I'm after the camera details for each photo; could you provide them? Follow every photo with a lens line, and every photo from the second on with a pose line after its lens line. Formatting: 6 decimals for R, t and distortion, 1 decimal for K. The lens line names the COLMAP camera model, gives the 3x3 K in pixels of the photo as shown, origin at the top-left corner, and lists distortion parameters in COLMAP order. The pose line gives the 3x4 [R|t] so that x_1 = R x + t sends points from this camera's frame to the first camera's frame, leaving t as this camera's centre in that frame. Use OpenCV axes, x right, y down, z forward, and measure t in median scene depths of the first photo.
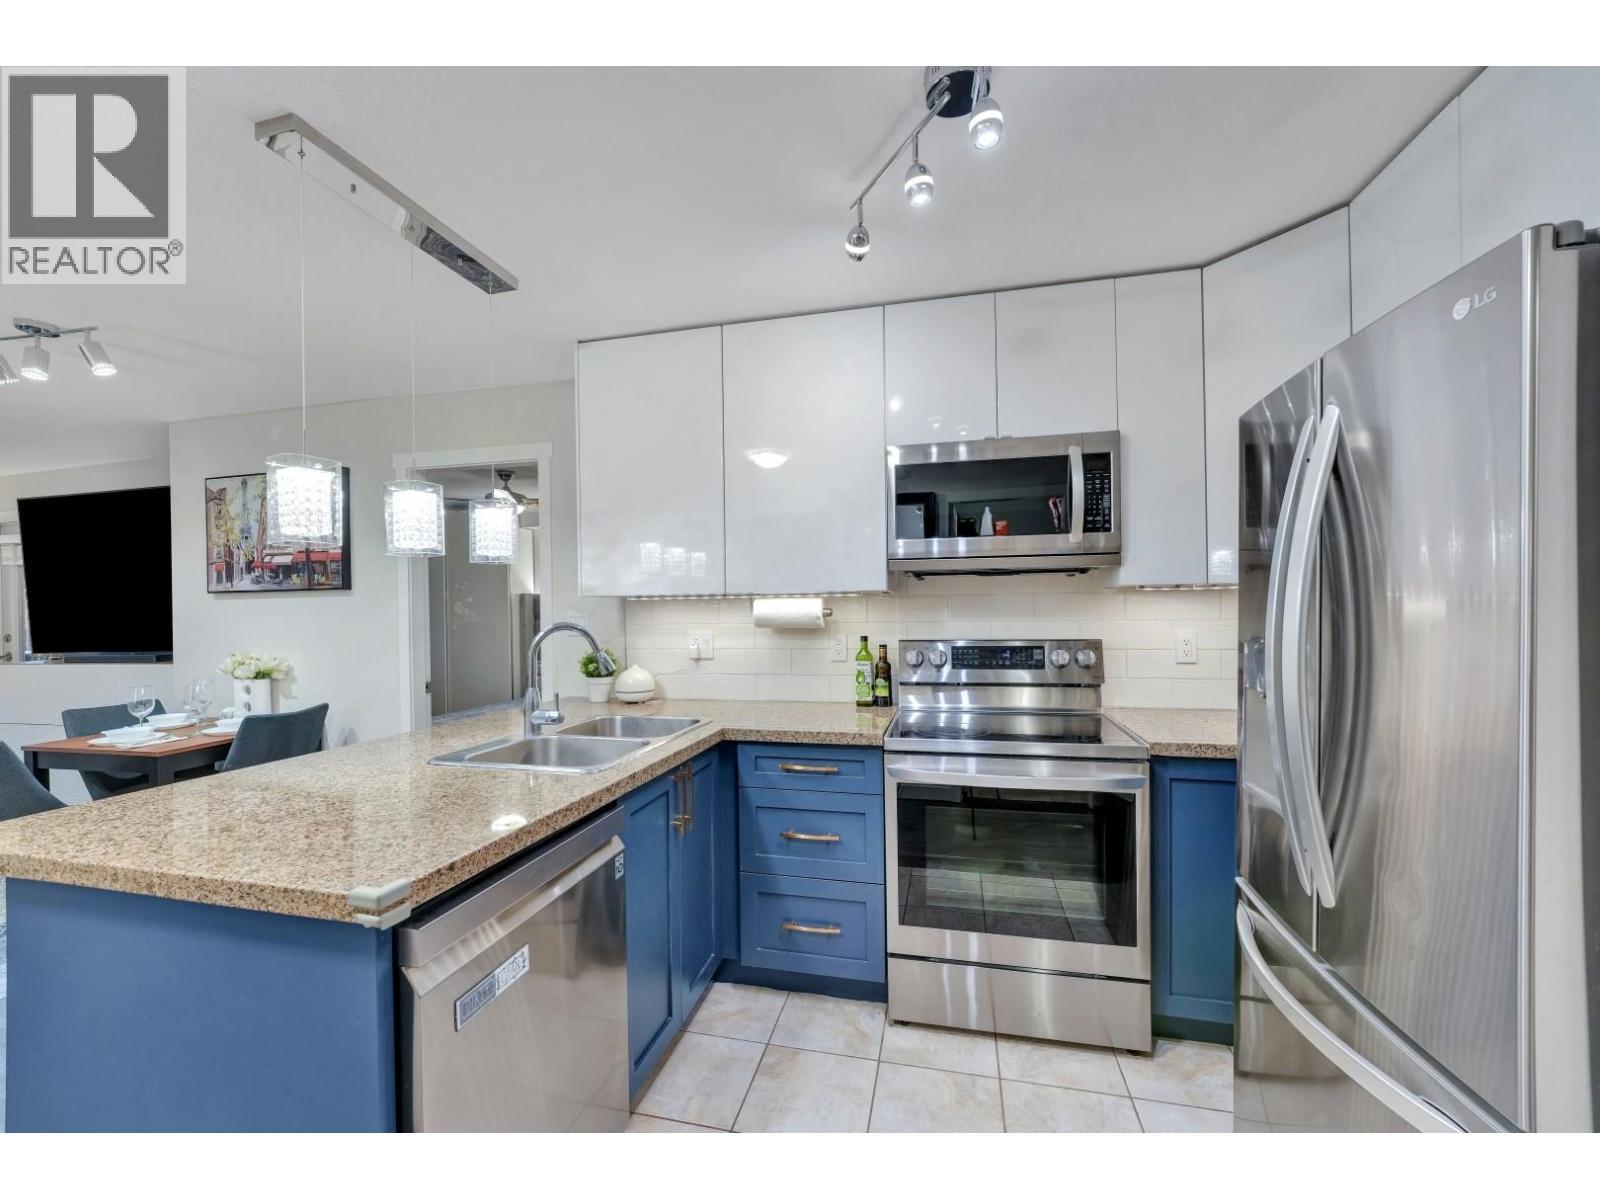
lens RADIAL K [[639.5, 0, 795.7], [0, 639.5, 611.5], [0, 0, 1]] dist [-0.008974, 0.001393]
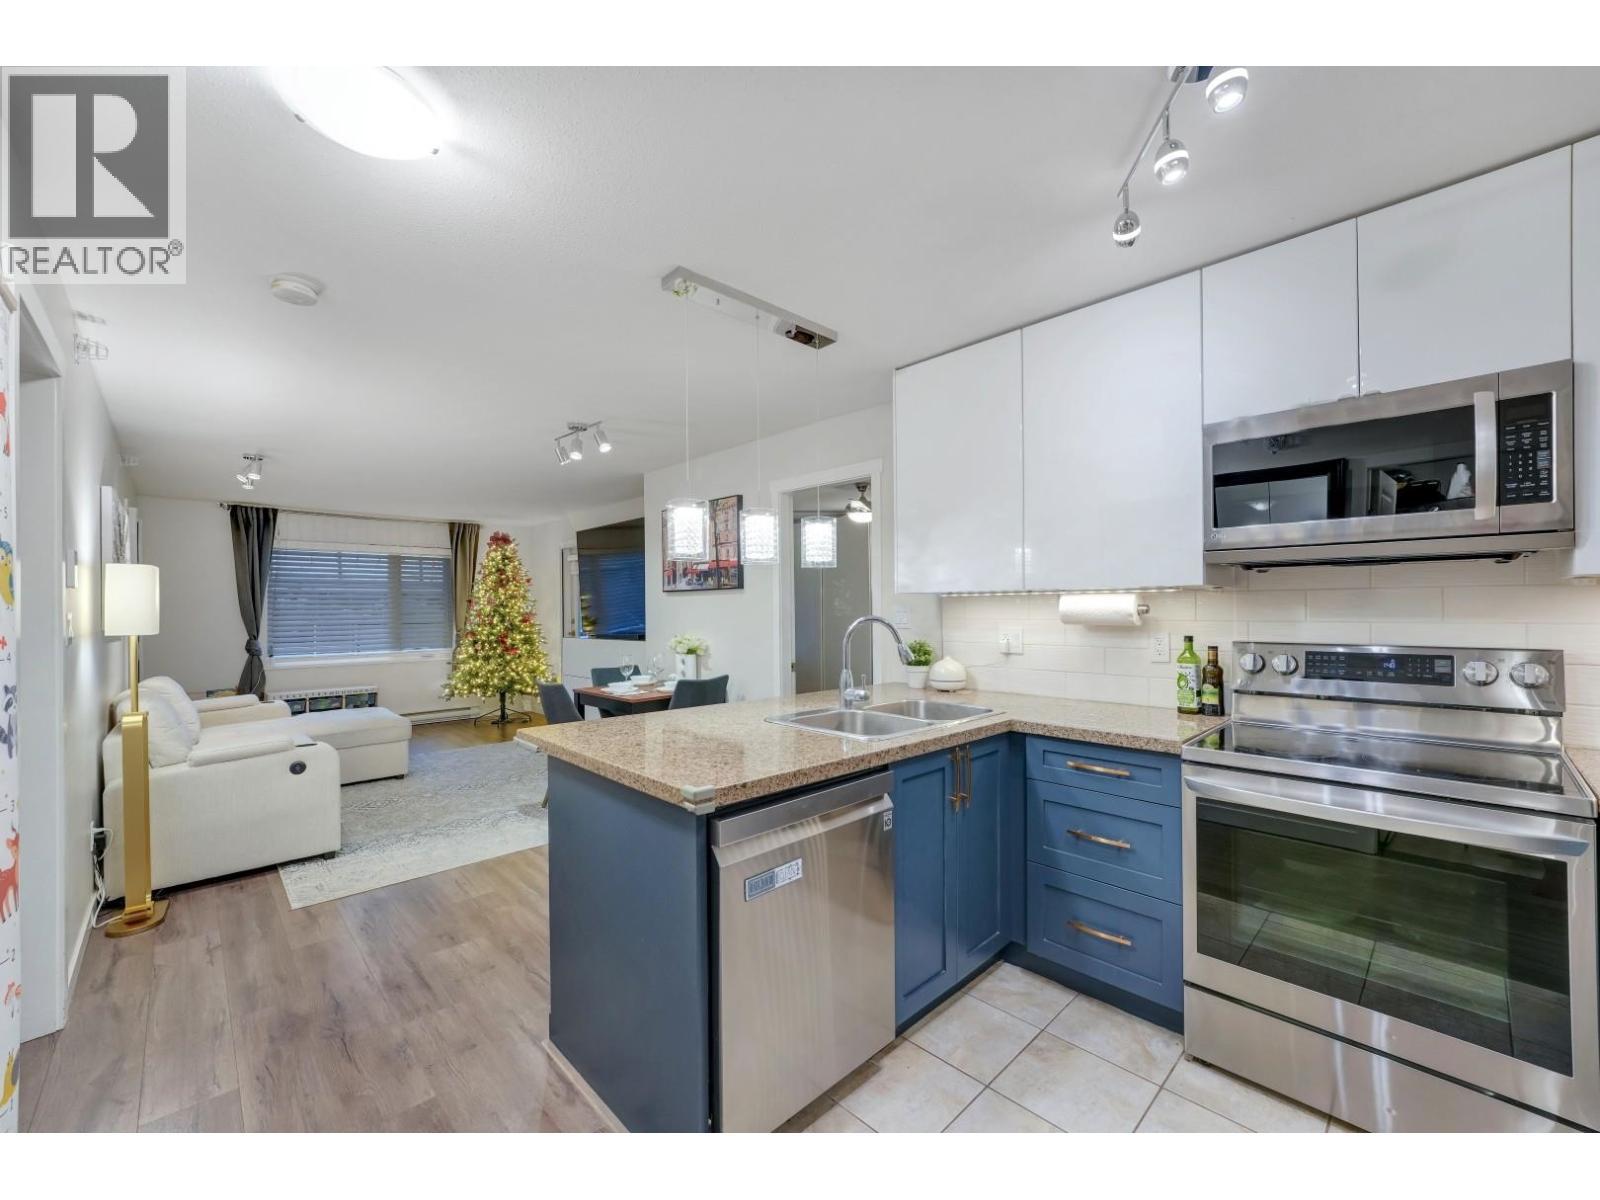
lens RADIAL K [[639.5, 0, 798.5], [0, 639.5, 610.3], [0, 0, 1]] dist [-0.008974, 0.001393]
pose [[0.844172, 0.009027, -0.535996, 0.148677], [-0.005624, 0.999952, 0.007984, -0.001833], [0.536042, -0.003726, 0.844183, -0.064897]]
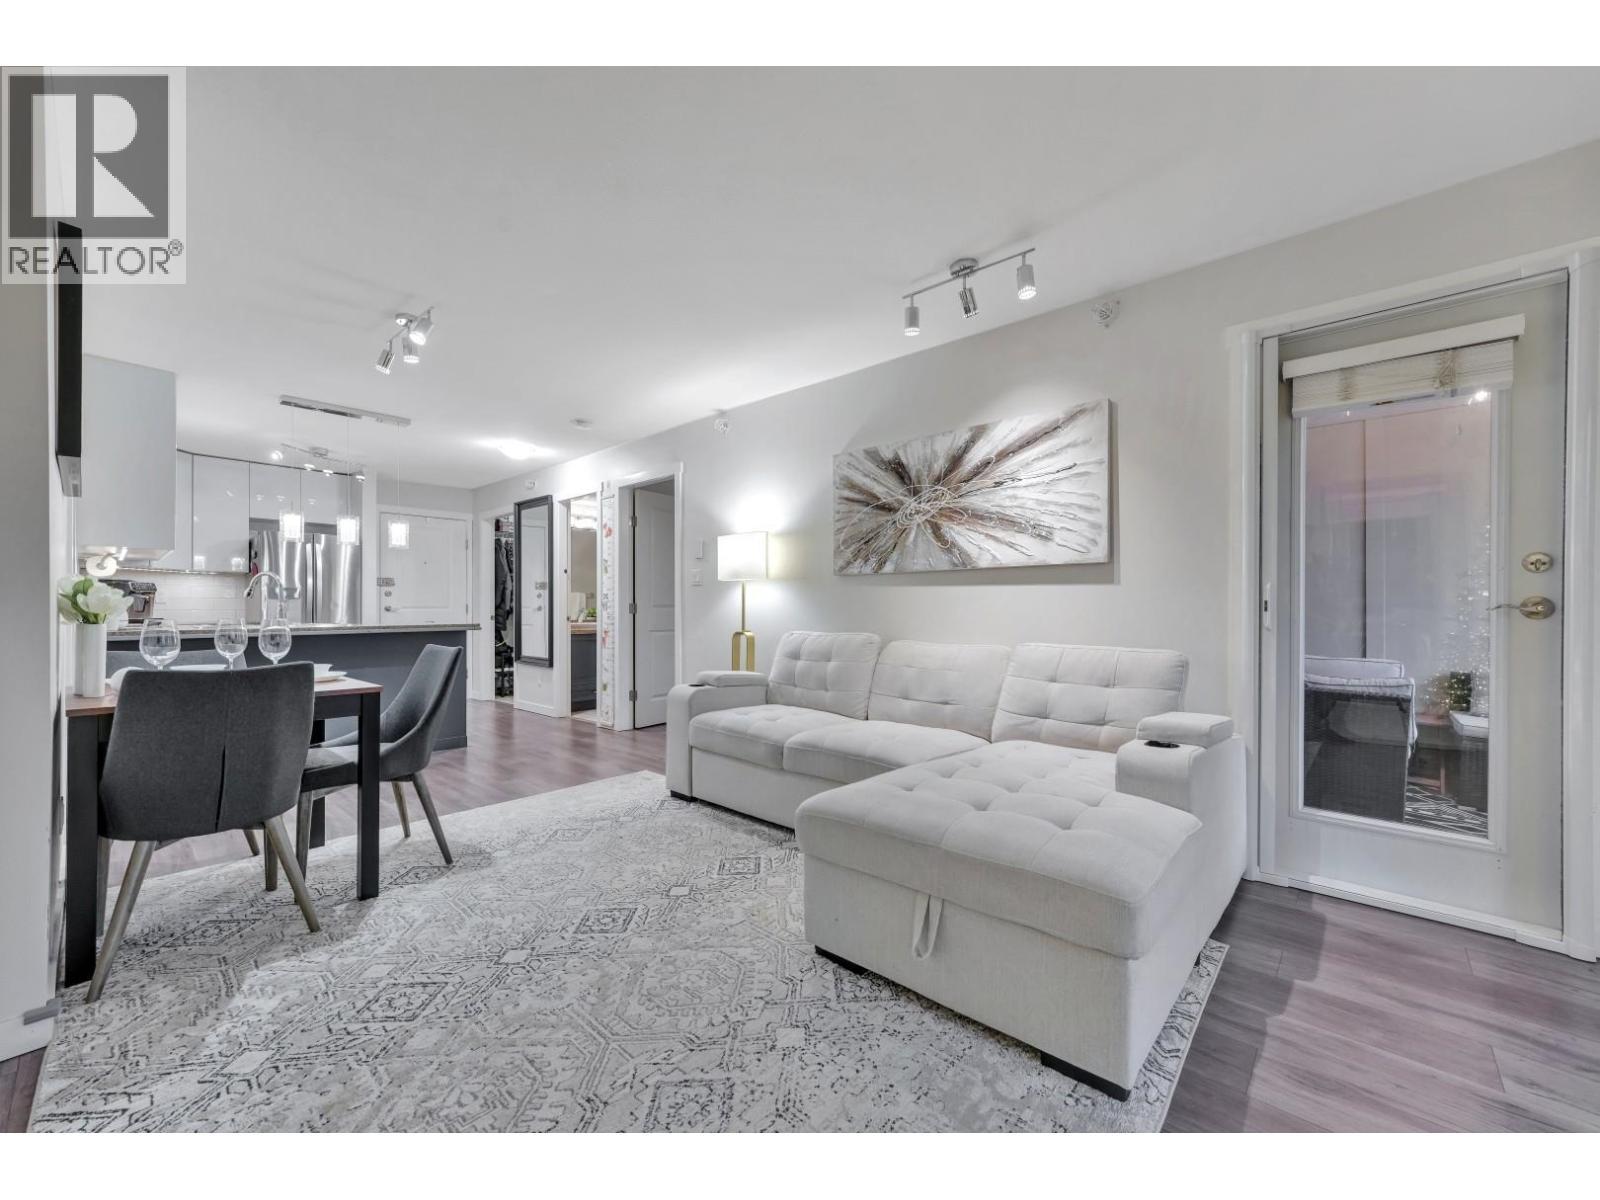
lens RADIAL K [[639.5, 0, 801.8], [0, 639.5, 611.0], [0, 0, 1]] dist [-0.008974, 0.001393]
pose [[-0.880291, 0.014096, 0.474224, -2.669665], [0.013954, 0.999895, -0.003819, 0.164902], [-0.474228, 0.003256, -0.880396, 1.876700]]
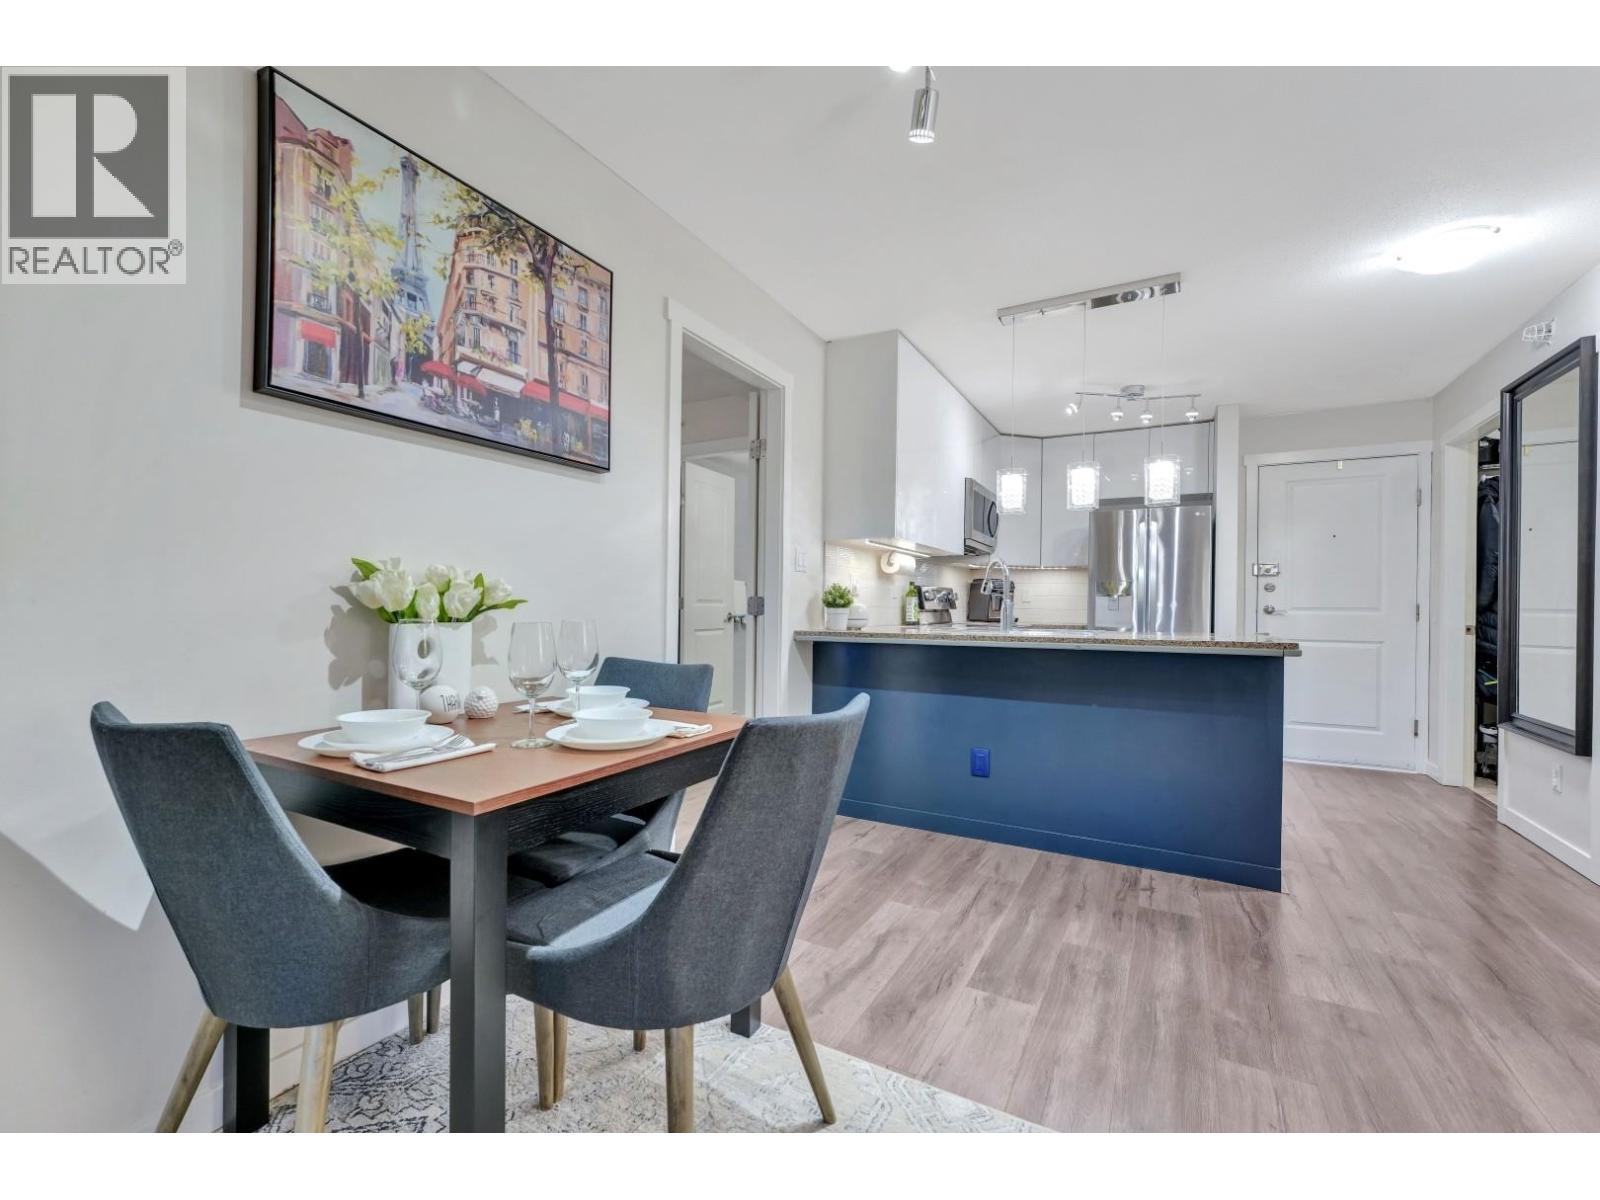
lens RADIAL K [[678.6, 0, 796.1], [0, 678.6, 606.4], [0, 0, 1]] dist [-0.005207, 0.000545]
pose [[0.271794, 0.016928, 0.962207, -1.935345], [-0.013580, 0.999813, -0.013754, 0.152348], [-0.962260, -0.009329, 0.271973, 0.975432]]
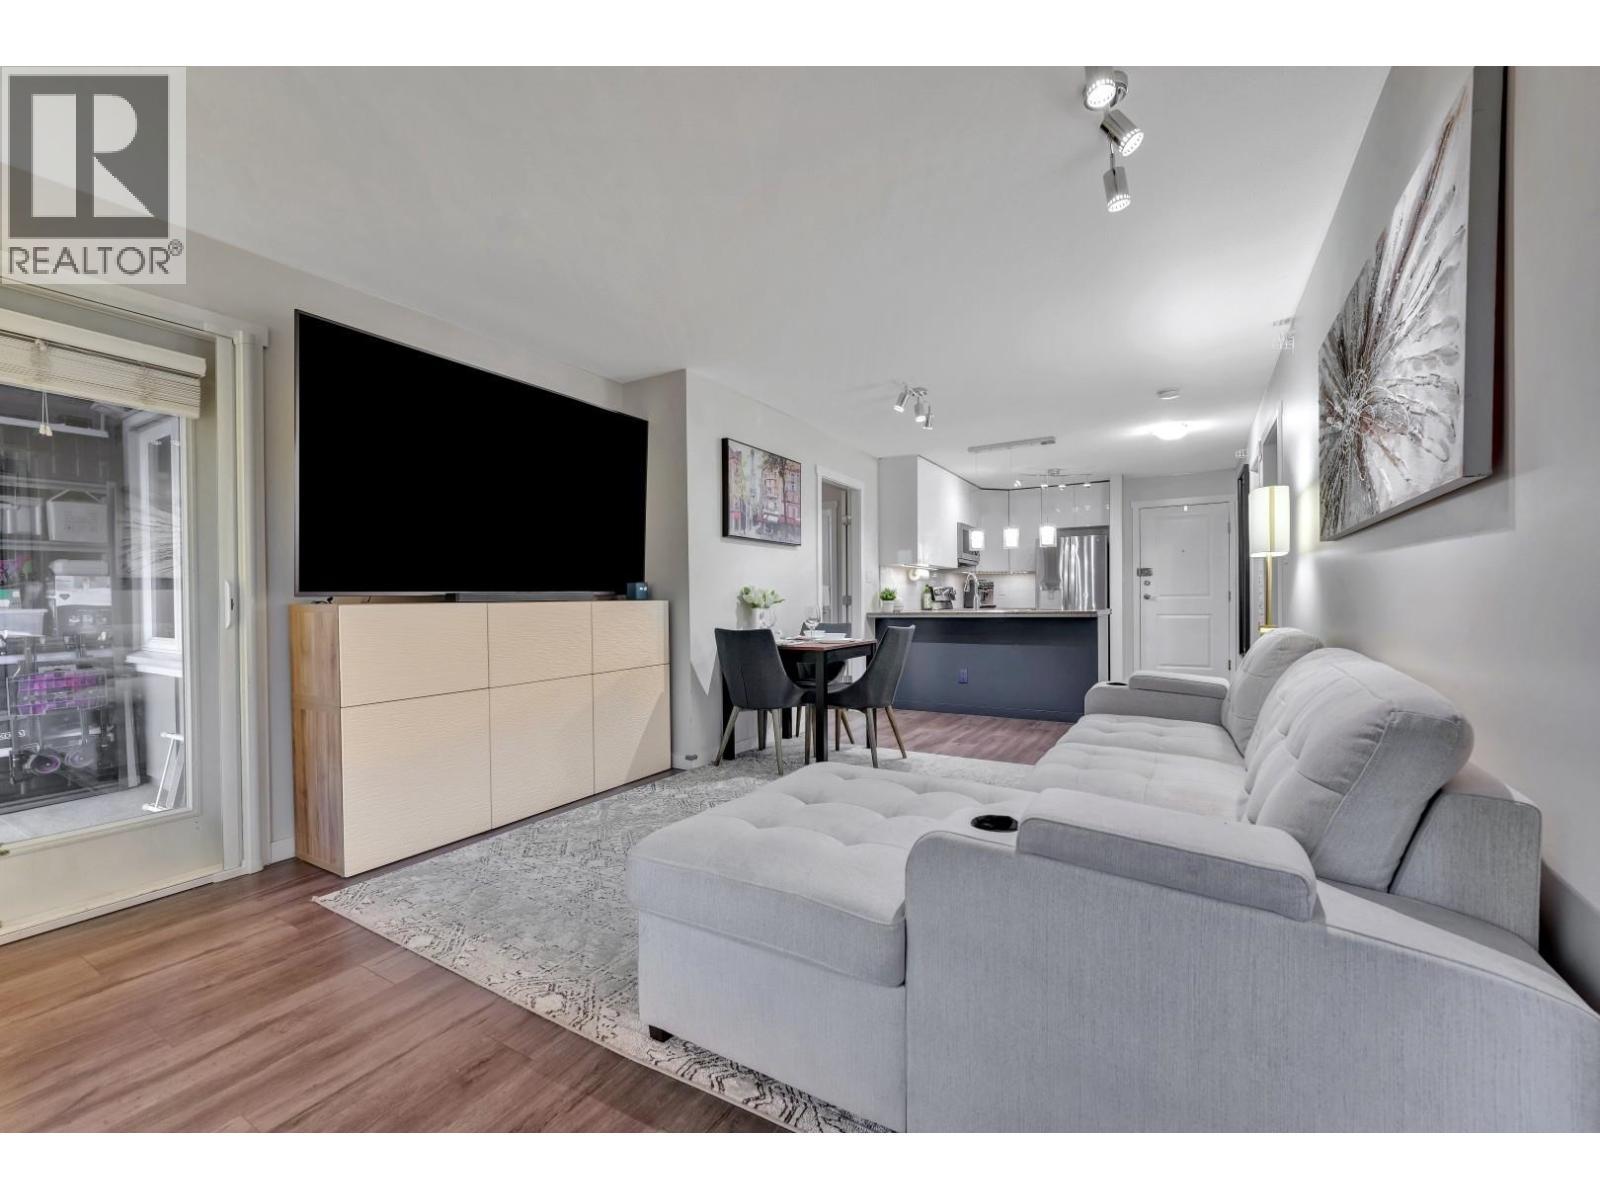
lens RADIAL K [[659.0, 0, 797.7], [0, 659.0, 611.0], [0, 0, 1]] dist [0.000405, 0.000182]
pose [[0.296569, -0.001822, 0.955010, -3.281369], [0.007726, 0.999970, -0.000492, 0.176963], [-0.954980, 0.007524, 0.296574, 0.831162]]
